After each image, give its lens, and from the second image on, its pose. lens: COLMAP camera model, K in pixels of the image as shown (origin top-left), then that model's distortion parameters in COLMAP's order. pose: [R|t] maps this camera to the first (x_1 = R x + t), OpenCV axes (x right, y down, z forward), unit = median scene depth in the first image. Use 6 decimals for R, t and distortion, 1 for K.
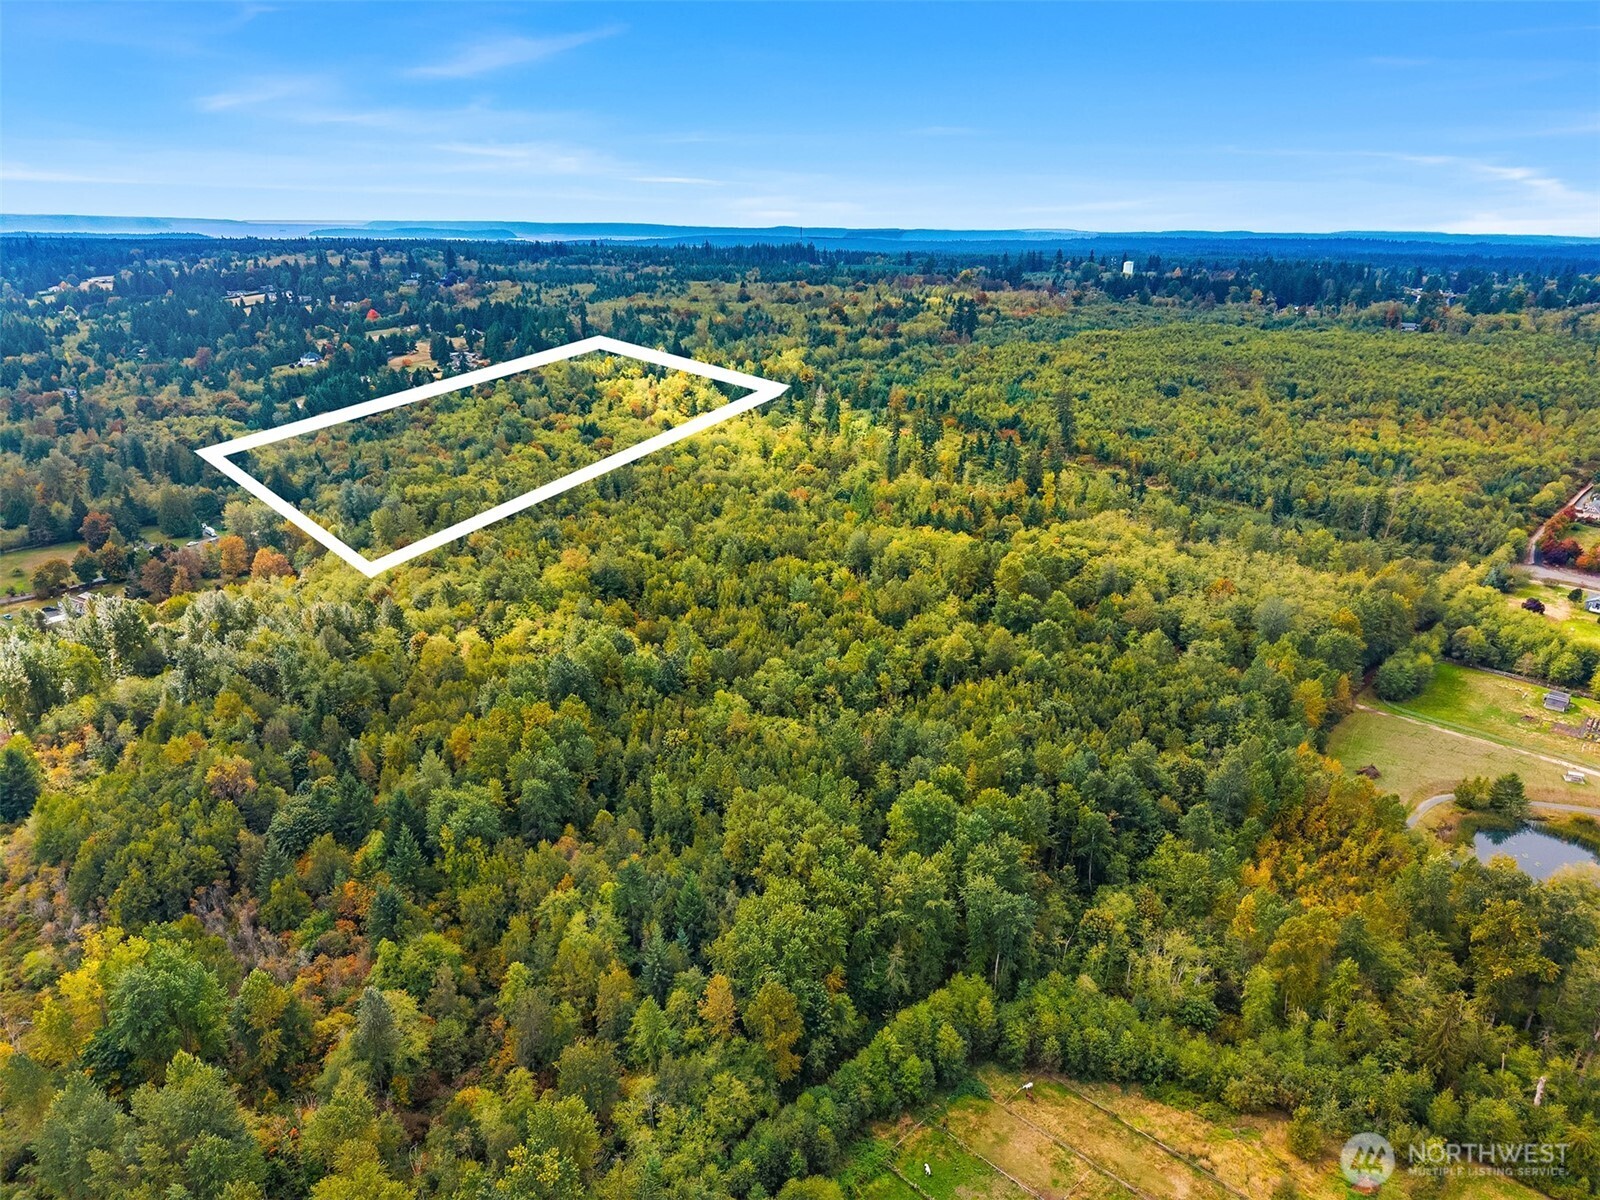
lens RADIAL K [[1089.0, 0, 800.0], [0, 1089.0, 600.0], [0, 0, 1]] dist [0.034103, -0.034636]
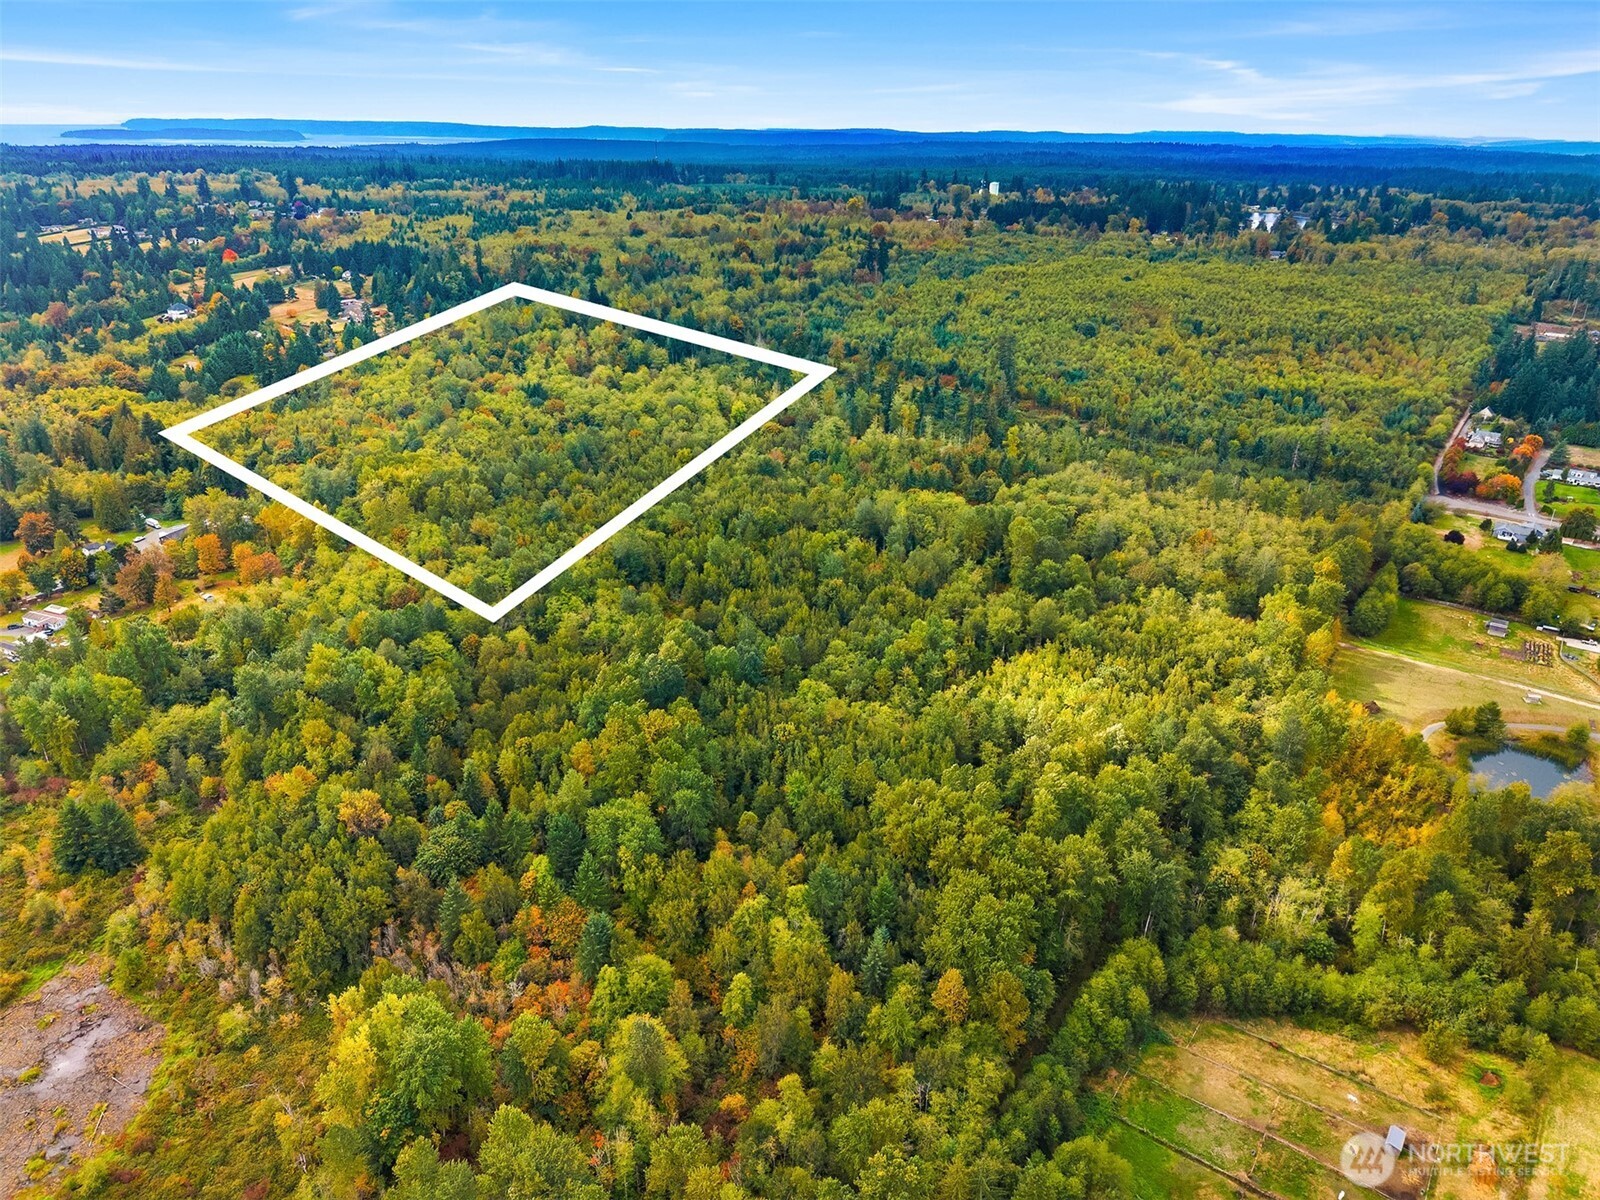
lens RADIAL K [[1089.0, 0, 800.0], [0, 1089.0, 600.0], [0, 0, 1]] dist [0.034103, -0.034636]
pose [[0.986521, -0.065070, 0.150143, -0.132666], [0.052263, 0.994773, 0.087723, -0.049024], [-0.155066, -0.078694, 0.984765, -0.014682]]
